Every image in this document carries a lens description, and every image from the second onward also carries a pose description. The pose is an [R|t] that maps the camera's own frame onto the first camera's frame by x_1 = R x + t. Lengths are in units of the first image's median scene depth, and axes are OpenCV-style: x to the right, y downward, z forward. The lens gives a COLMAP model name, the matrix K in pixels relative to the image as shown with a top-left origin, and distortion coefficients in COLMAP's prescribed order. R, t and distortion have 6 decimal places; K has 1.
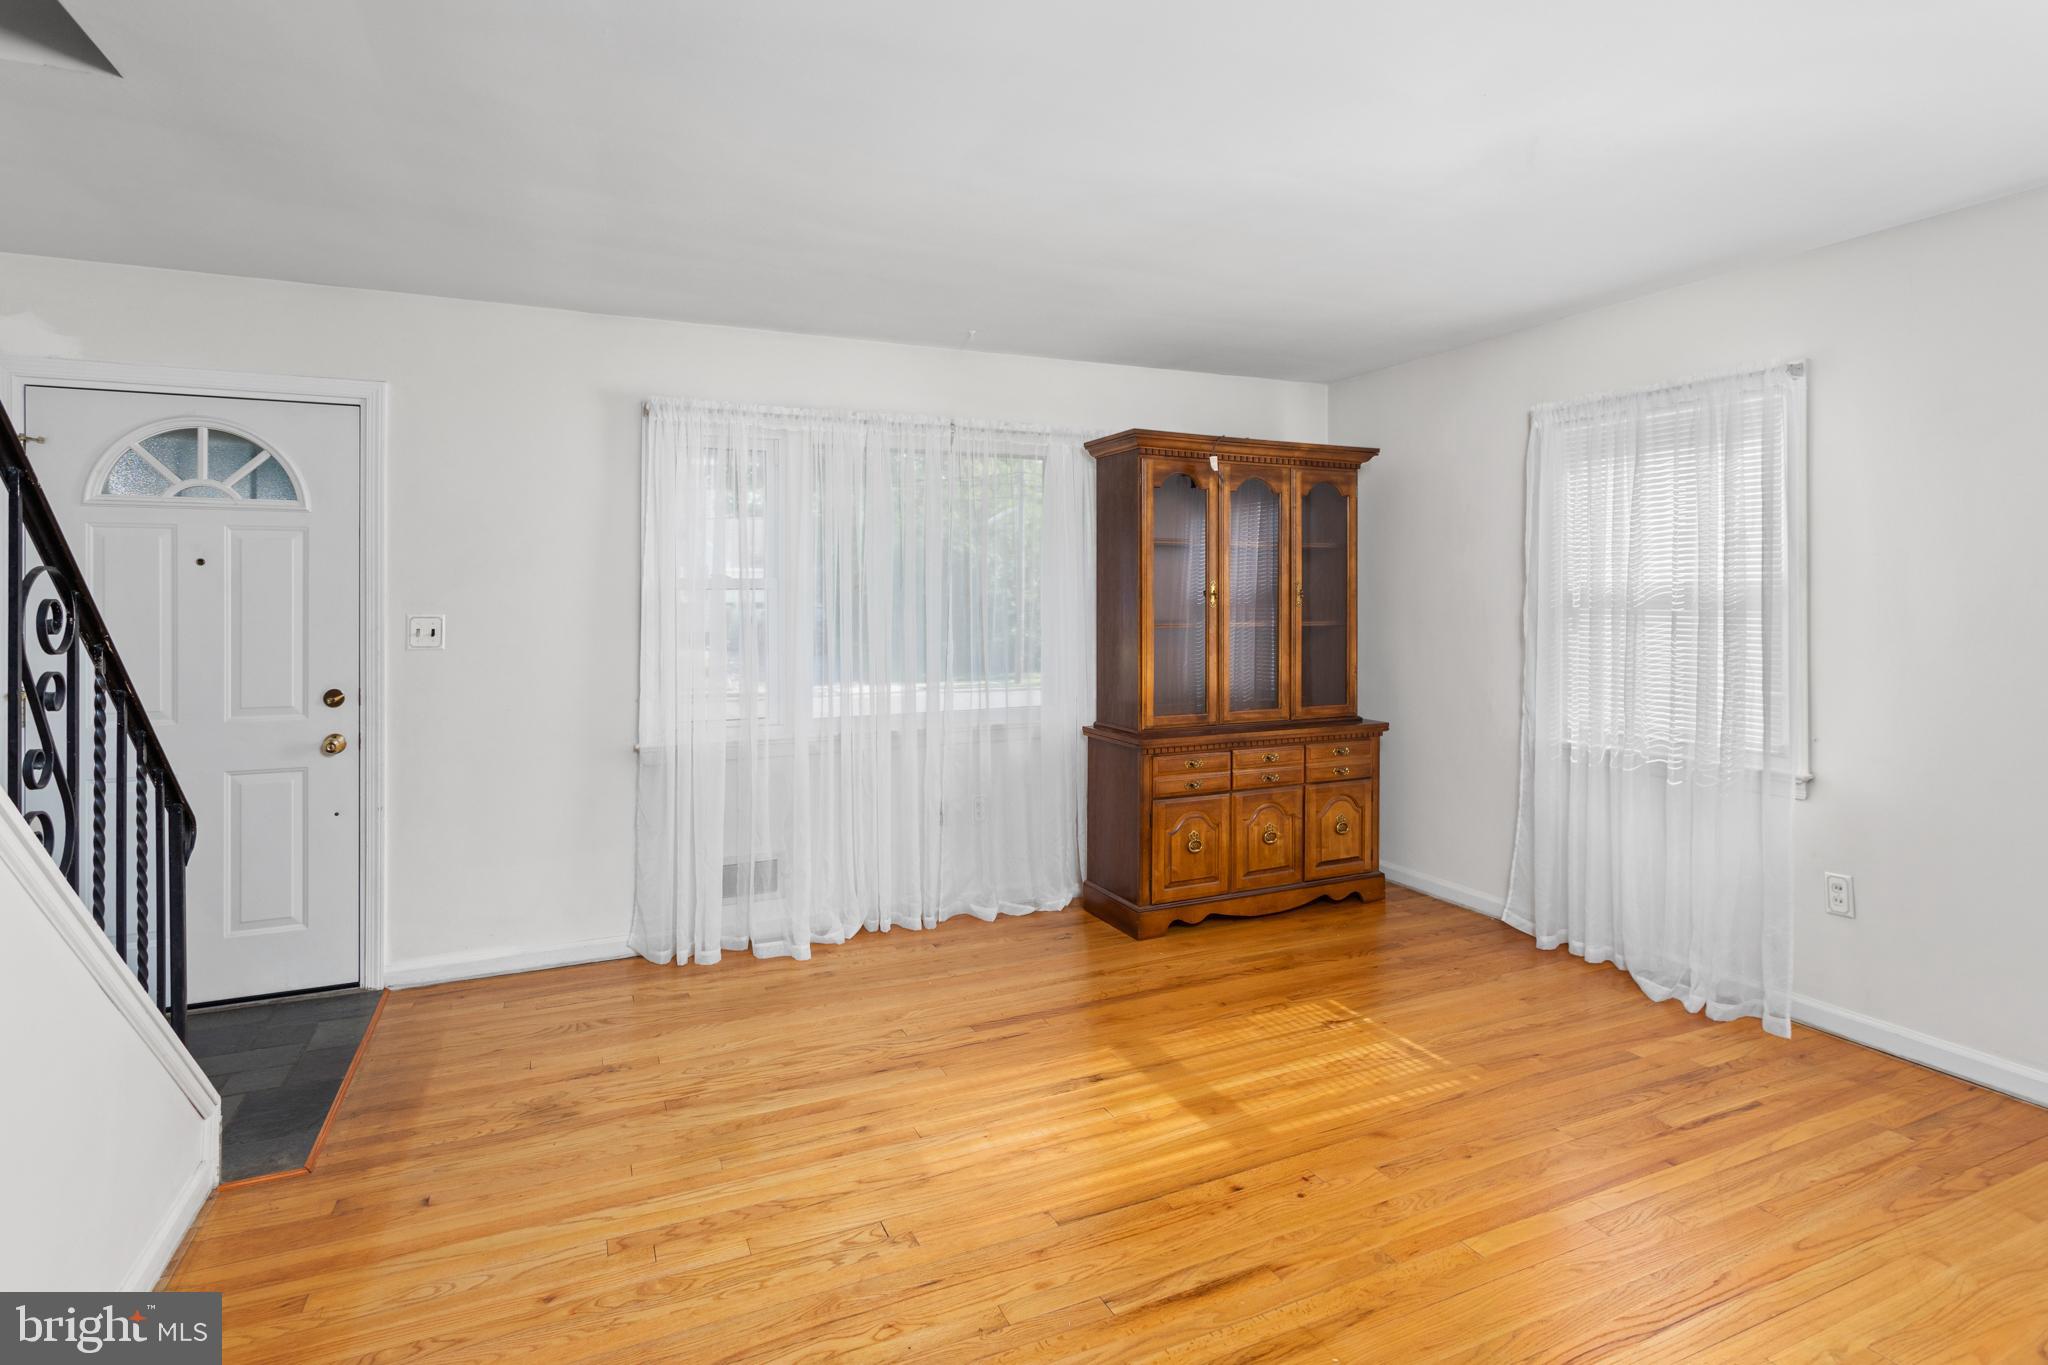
lens RADIAL K [[1002.4, 0, 965.4], [0, 1002.4, 594.6], [0, 0, 1]] dist [0.011635, -0.000830]
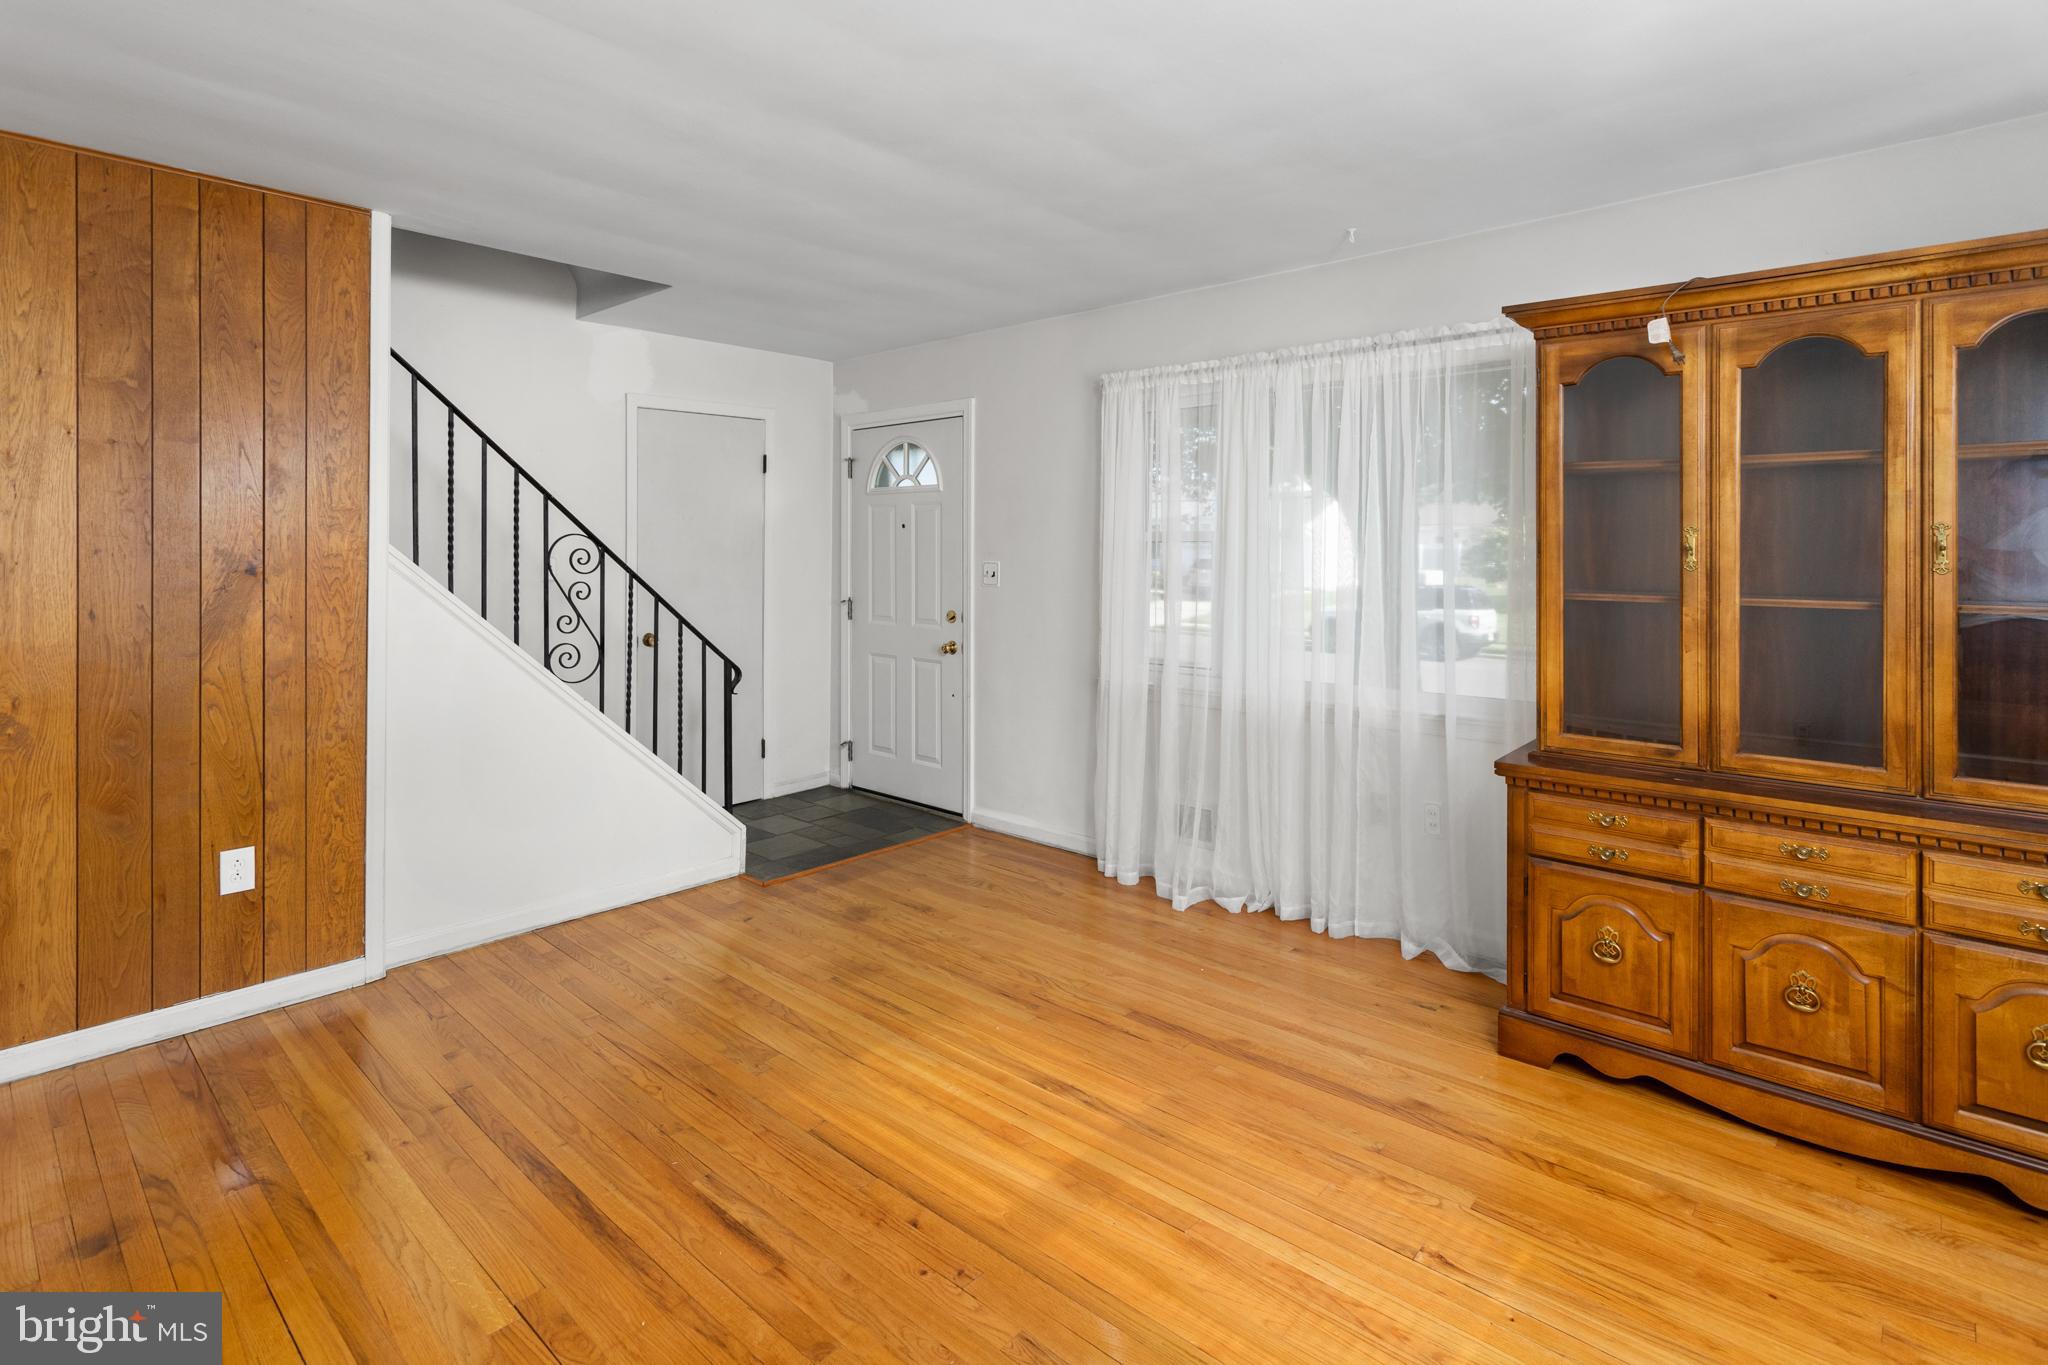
lens RADIAL K [[1002.4, 0, 1060.2], [0, 1002.4, 541.7], [0, 0, 1]] dist [0.011635, -0.000830]
pose [[0.436177, -0.003093, -0.899855, 0.652701], [-0.002093, 0.999988, -0.004452, -0.000881], [0.899858, 0.003826, 0.436165, 0.424606]]
